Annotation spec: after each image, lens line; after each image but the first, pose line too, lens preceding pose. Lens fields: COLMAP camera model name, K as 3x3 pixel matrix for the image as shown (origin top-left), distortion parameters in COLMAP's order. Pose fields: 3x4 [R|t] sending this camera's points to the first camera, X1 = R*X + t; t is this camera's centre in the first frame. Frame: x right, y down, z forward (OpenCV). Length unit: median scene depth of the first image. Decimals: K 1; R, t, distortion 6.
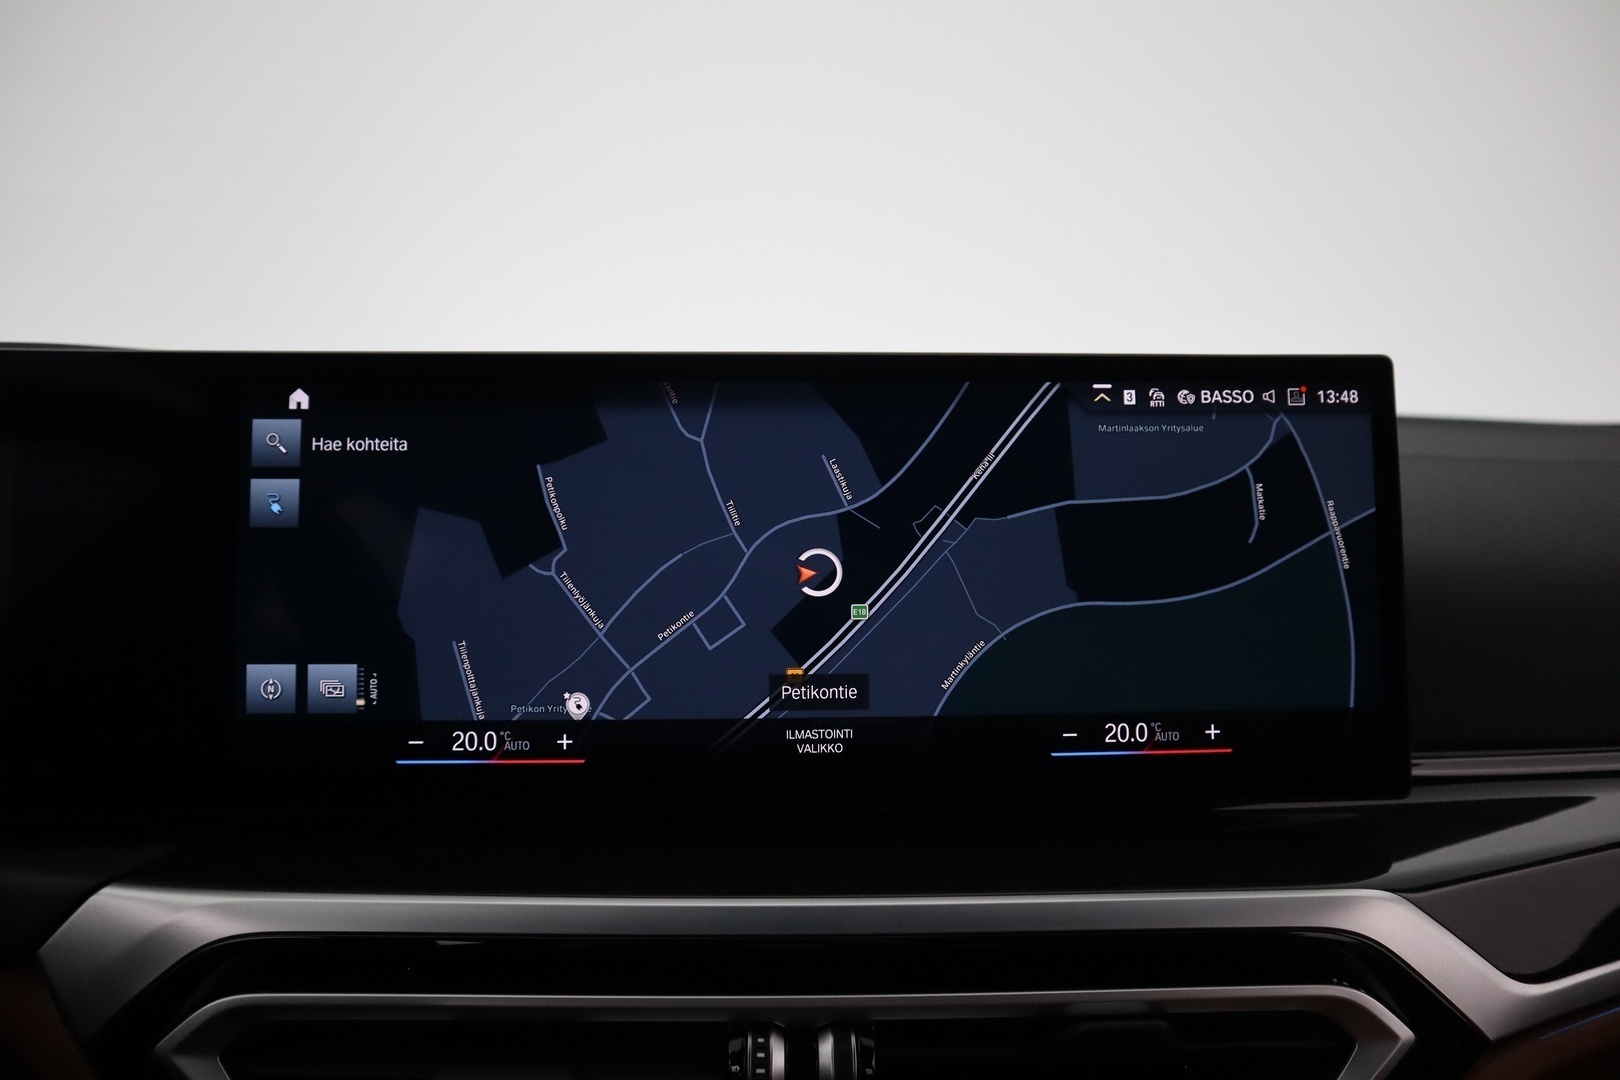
lens RADIAL K [[585.7, 0, 810.2], [0, 585.7, 542.4], [0, 0, 1]] dist [-0.003195, -0.000407]
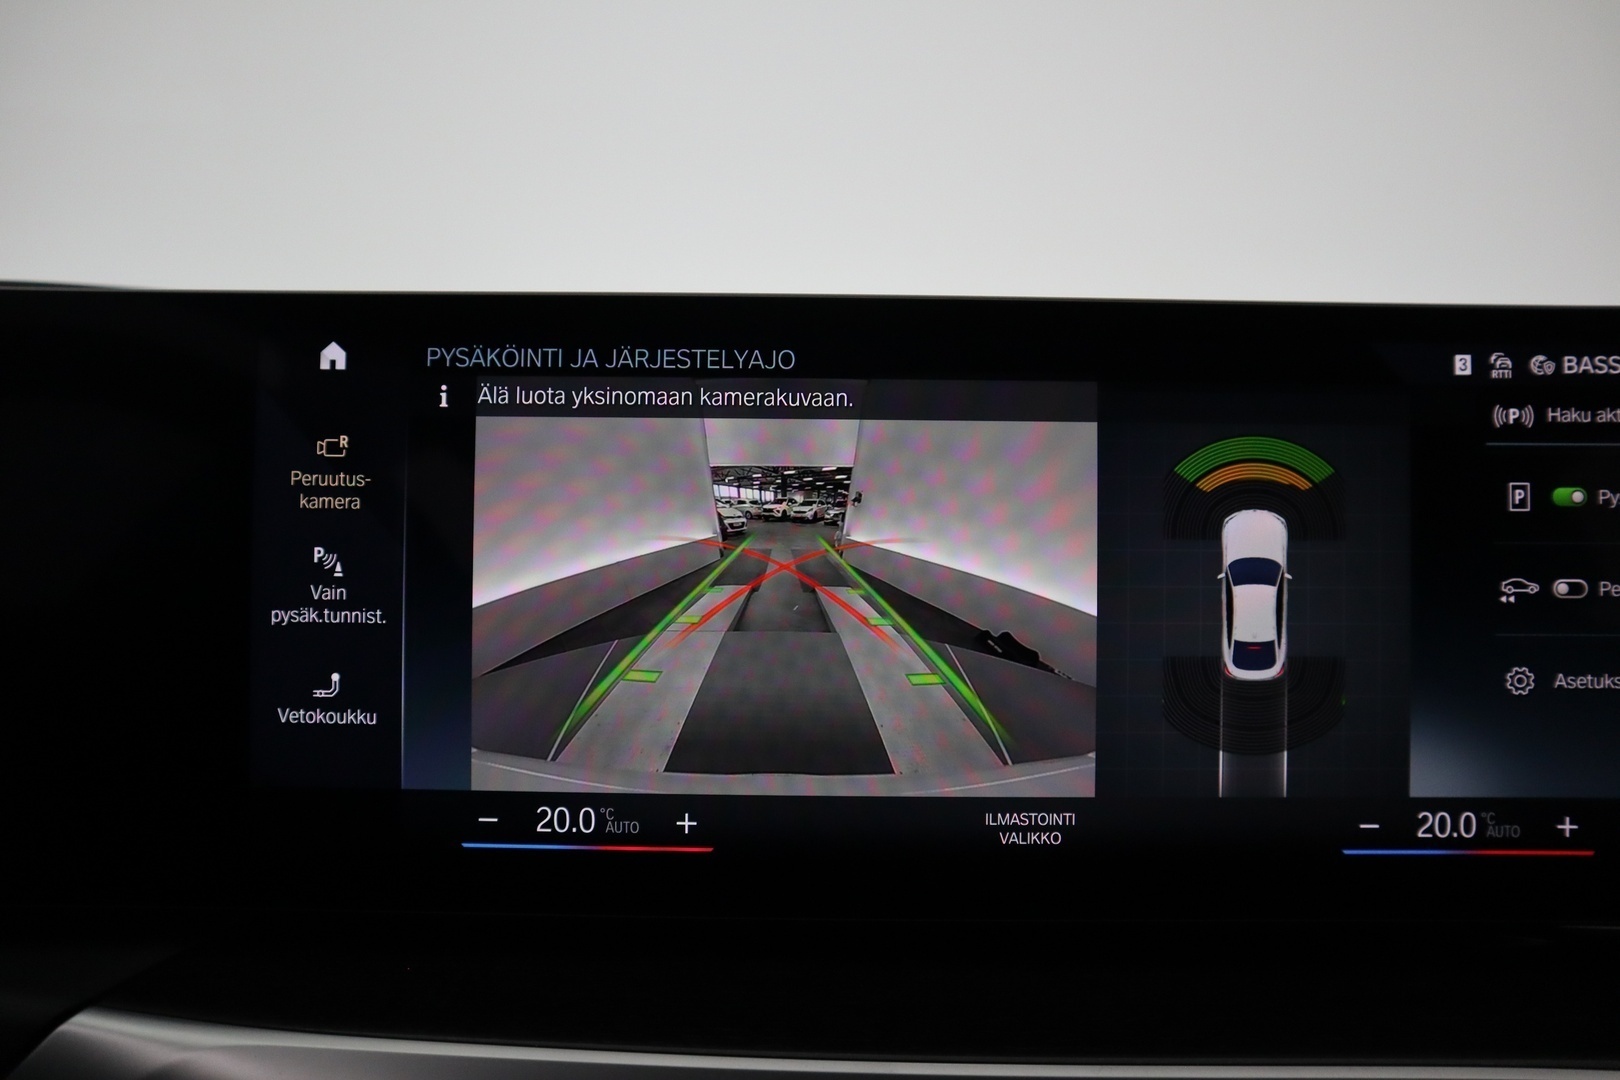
lens RADIAL K [[791.2, 0, 809.2], [0, 791.2, 533.3], [0, 0, 1]] dist [-0.001015, 0.001217]
pose [[0.999786, 0.013151, -0.015993, -0.256445], [-0.013603, 0.999502, -0.028464, 0.003190], [0.015611, 0.028675, 0.999467, -0.001288]]
